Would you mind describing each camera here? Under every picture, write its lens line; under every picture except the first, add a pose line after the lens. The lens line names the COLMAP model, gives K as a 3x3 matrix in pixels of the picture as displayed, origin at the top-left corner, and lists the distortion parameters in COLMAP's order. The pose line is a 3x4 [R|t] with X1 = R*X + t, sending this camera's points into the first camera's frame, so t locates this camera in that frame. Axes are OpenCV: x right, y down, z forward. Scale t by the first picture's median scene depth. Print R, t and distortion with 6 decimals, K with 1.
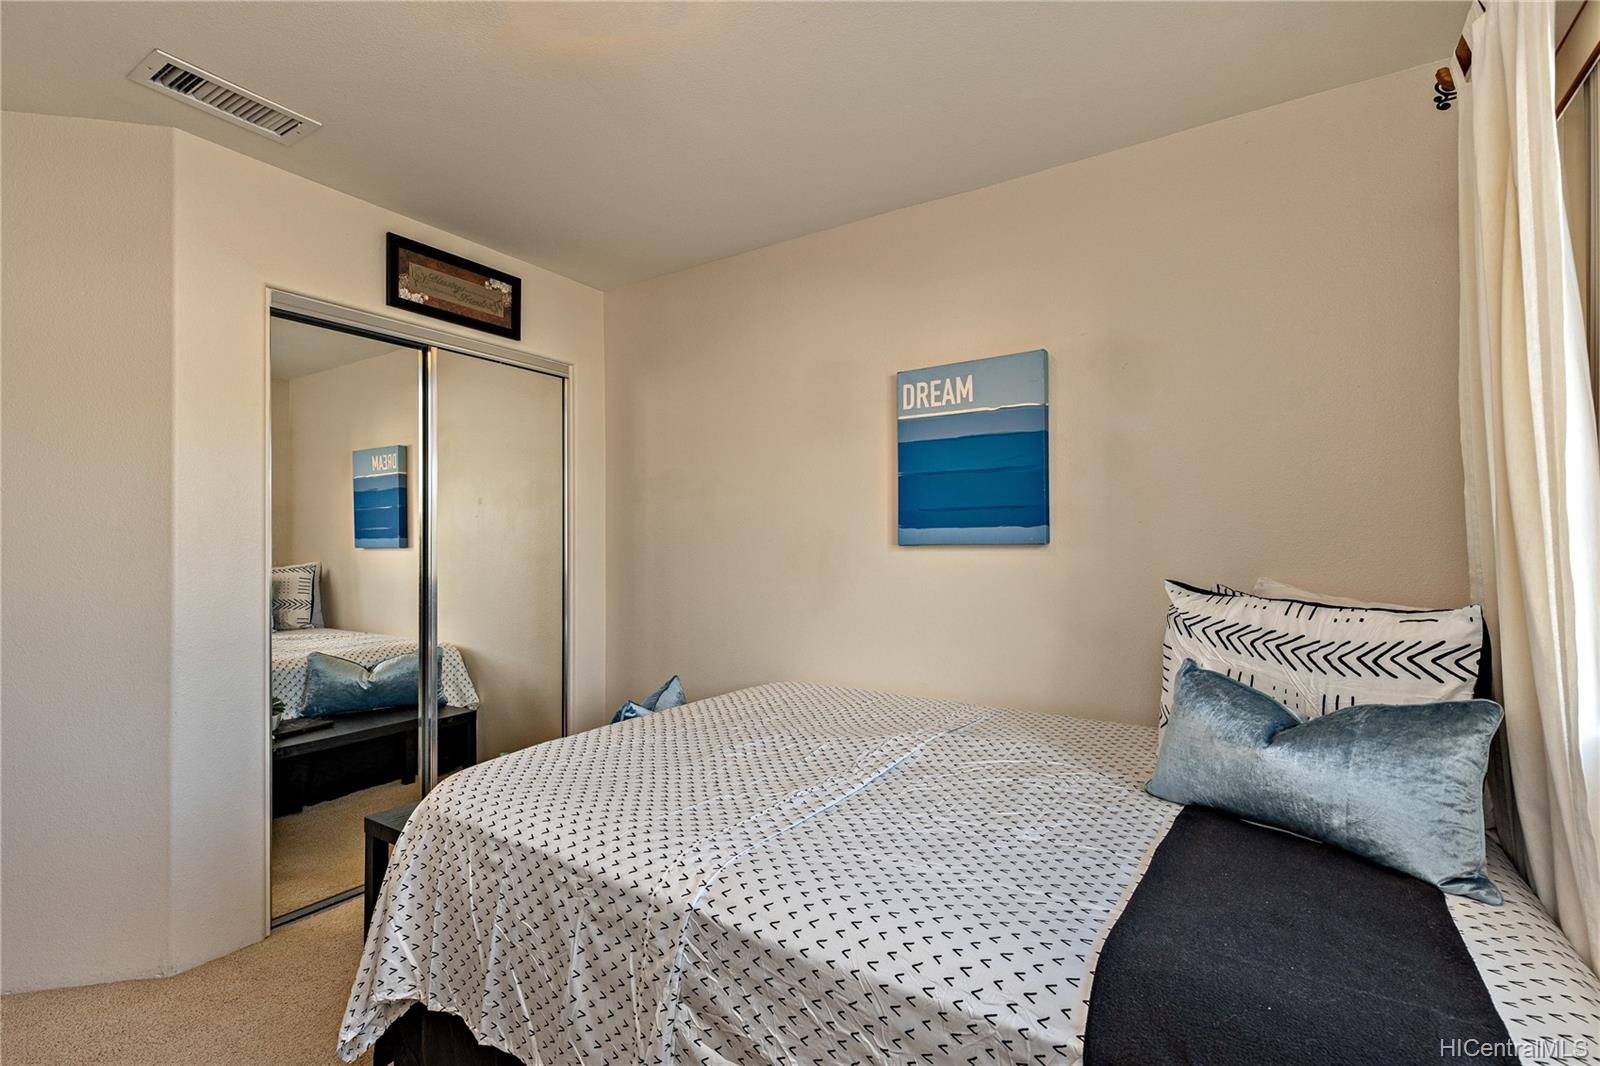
lens RADIAL K [[724.8, 0, 794.7], [0, 724.8, 534.4], [0, 0, 1]] dist [0.007222, -0.001085]
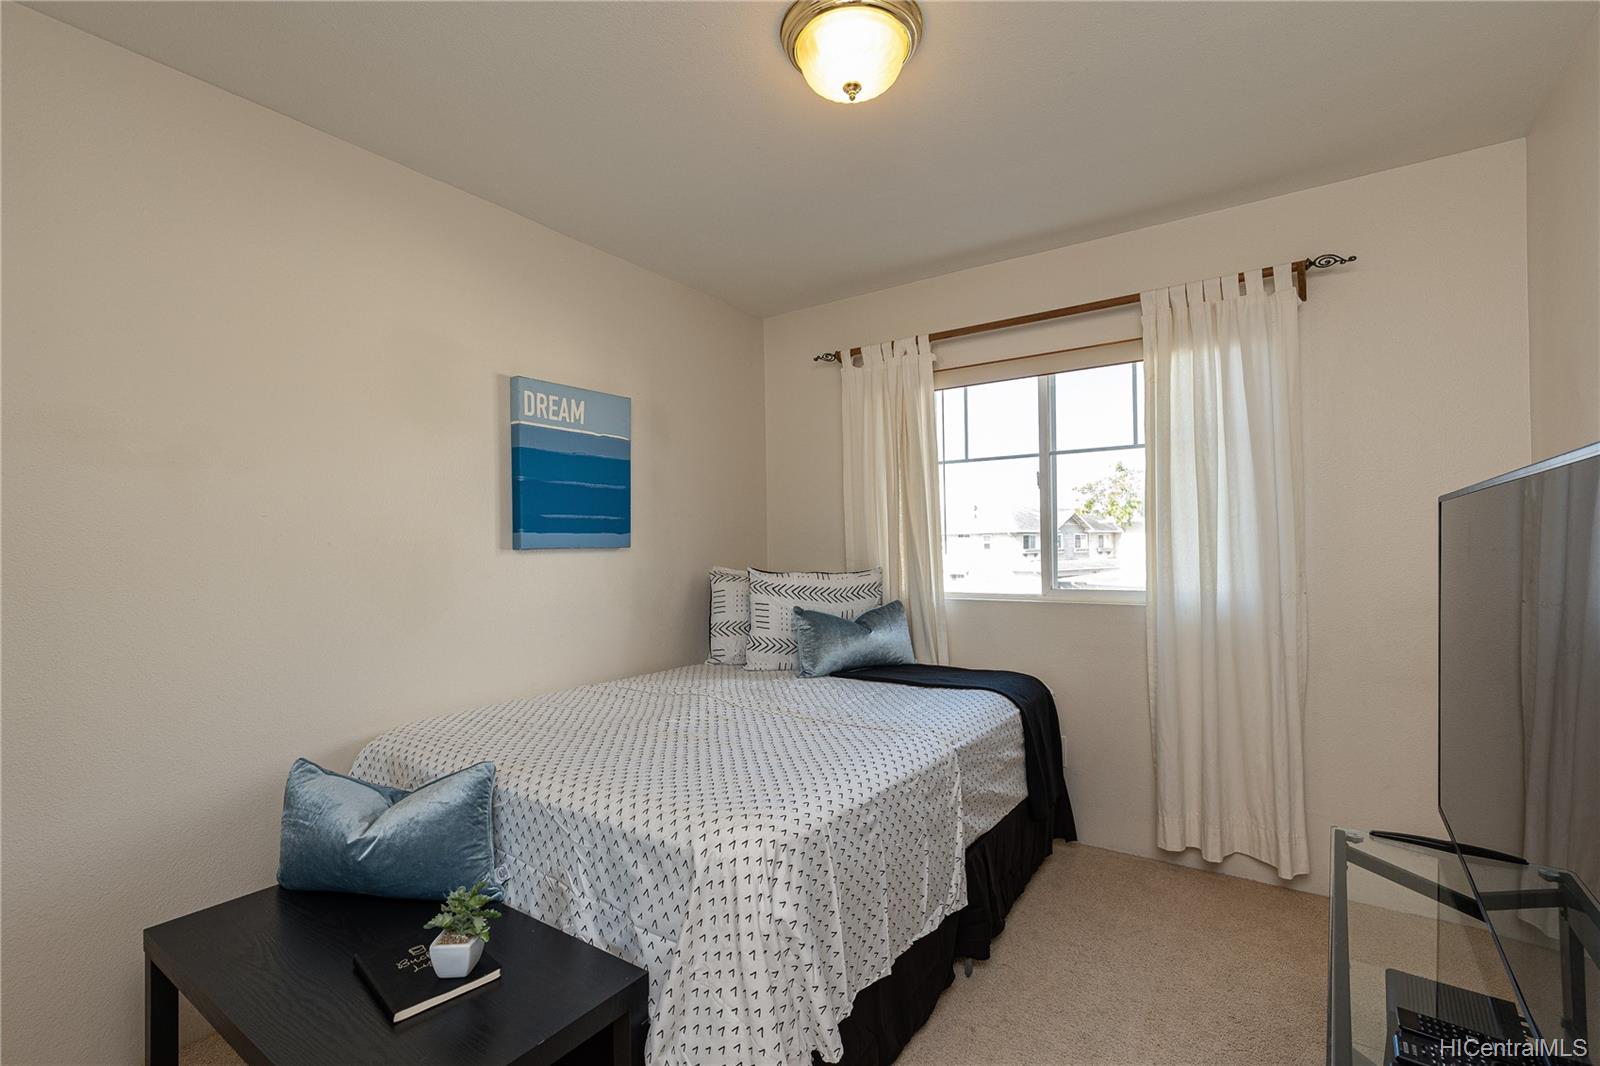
lens RADIAL K [[724.8, 0, 795.9], [0, 724.8, 543.4], [0, 0, 1]] dist [0.007222, -0.001085]
pose [[0.021829, 0.008204, 0.999728, -0.874806], [-0.003327, 0.999961, -0.008133, 0.014331], [-0.999756, -0.003149, 0.021856, 0.616817]]
